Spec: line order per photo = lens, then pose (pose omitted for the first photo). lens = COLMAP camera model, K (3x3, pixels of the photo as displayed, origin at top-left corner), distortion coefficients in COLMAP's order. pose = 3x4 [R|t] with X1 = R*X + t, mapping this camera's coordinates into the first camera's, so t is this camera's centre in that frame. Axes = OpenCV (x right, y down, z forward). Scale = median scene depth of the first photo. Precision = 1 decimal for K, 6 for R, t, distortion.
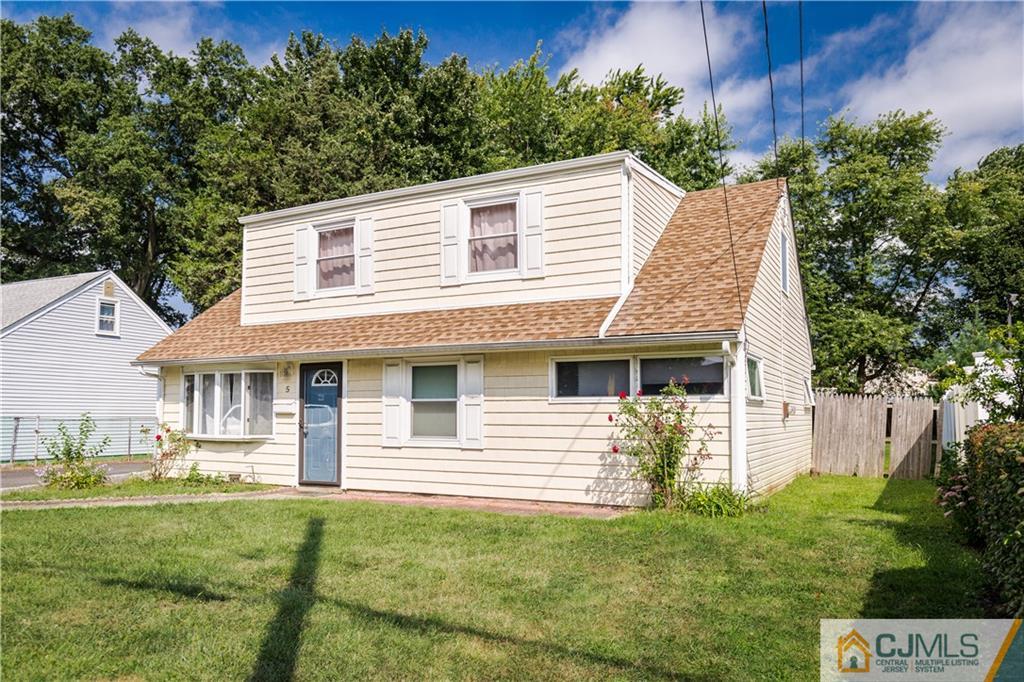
lens RADIAL K [[726.7, 0, 505.8], [0, 726.7, 346.5], [0, 0, 1]] dist [0.004116, 0.001046]
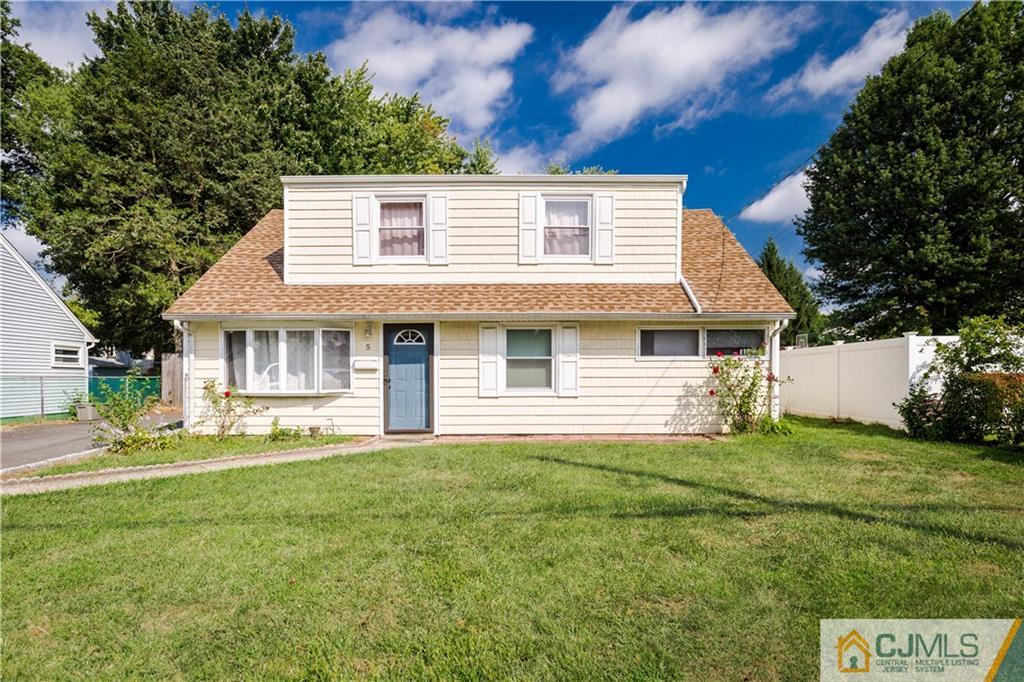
lens RADIAL K [[540.2, 0, 511.7], [0, 540.2, 379.1], [0, 0, 1]] dist [-0.006093, -0.001384]
pose [[0.883141, -0.003065, 0.469098, -0.514000], [-0.039712, 0.995901, 0.081269, 0.034718], [-0.467424, -0.090400, 0.879399, 0.202964]]
